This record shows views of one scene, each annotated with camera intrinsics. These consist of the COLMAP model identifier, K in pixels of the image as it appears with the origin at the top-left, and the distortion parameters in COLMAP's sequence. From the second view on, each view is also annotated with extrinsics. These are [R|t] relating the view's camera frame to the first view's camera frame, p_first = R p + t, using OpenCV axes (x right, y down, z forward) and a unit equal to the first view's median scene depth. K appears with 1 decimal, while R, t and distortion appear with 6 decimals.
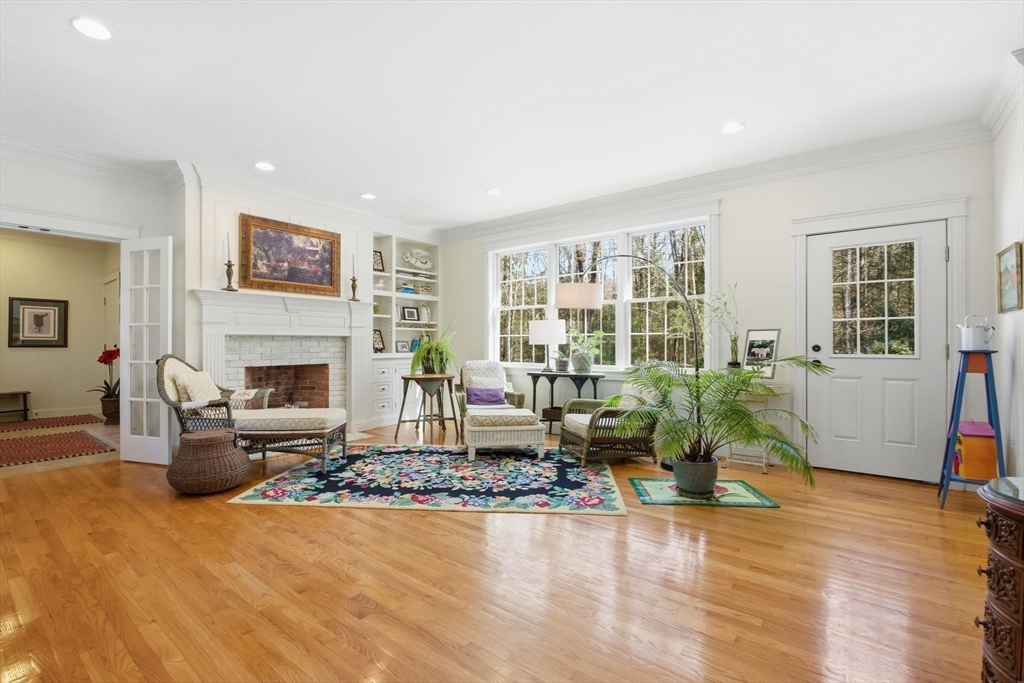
lens RADIAL K [[454.4, 0, 512.4], [0, 454.4, 341.6], [0, 0, 1]] dist [-0.020140, -0.000446]
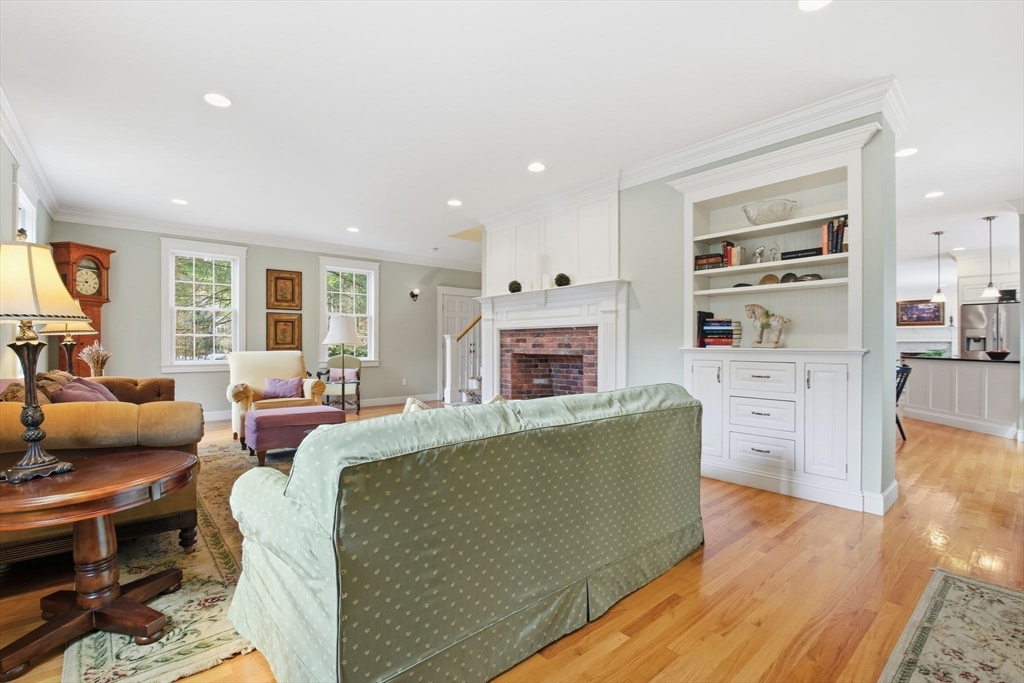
lens RADIAL K [[454.4, 0, 510.9], [0, 454.4, 344.2], [0, 0, 1]] dist [-0.020140, -0.000446]
pose [[-0.186326, -0.001789, -0.982486, 2.653052], [0.006277, 0.999976, -0.003011, -0.006529], [0.982468, -0.006728, -0.186311, -0.917798]]
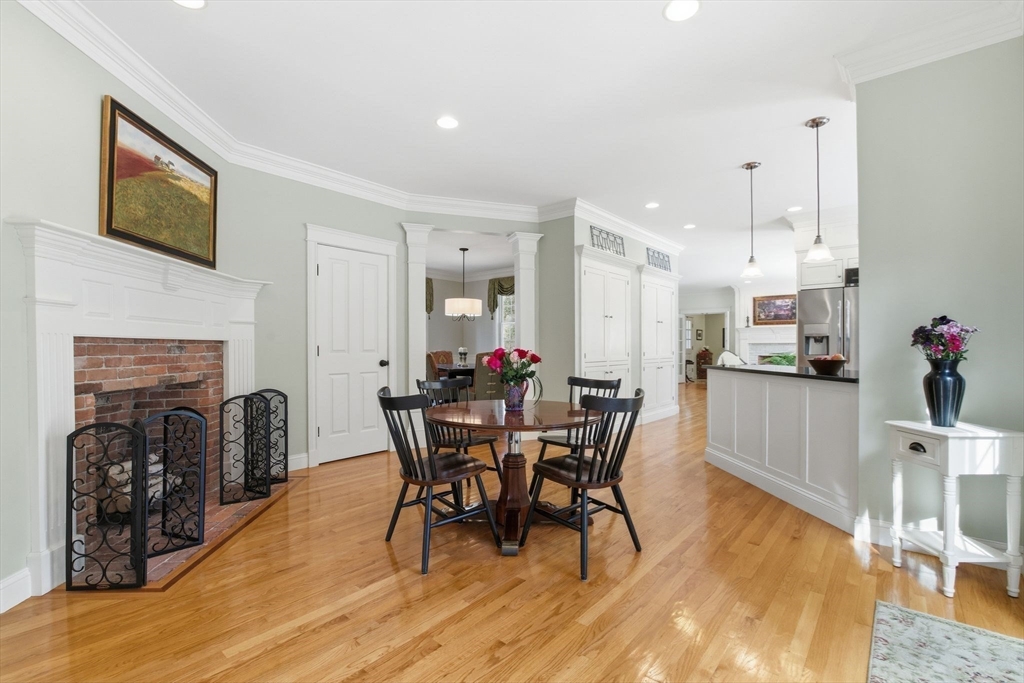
lens RADIAL K [[454.4, 0, 511.5], [0, 454.4, 344.6], [0, 0, 1]] dist [-0.020140, -0.000446]
pose [[-0.024961, -0.005687, -0.999672, 1.936807], [0.007434, 0.999955, -0.005874, -0.002578], [0.999661, -0.007578, -0.024918, -0.322180]]
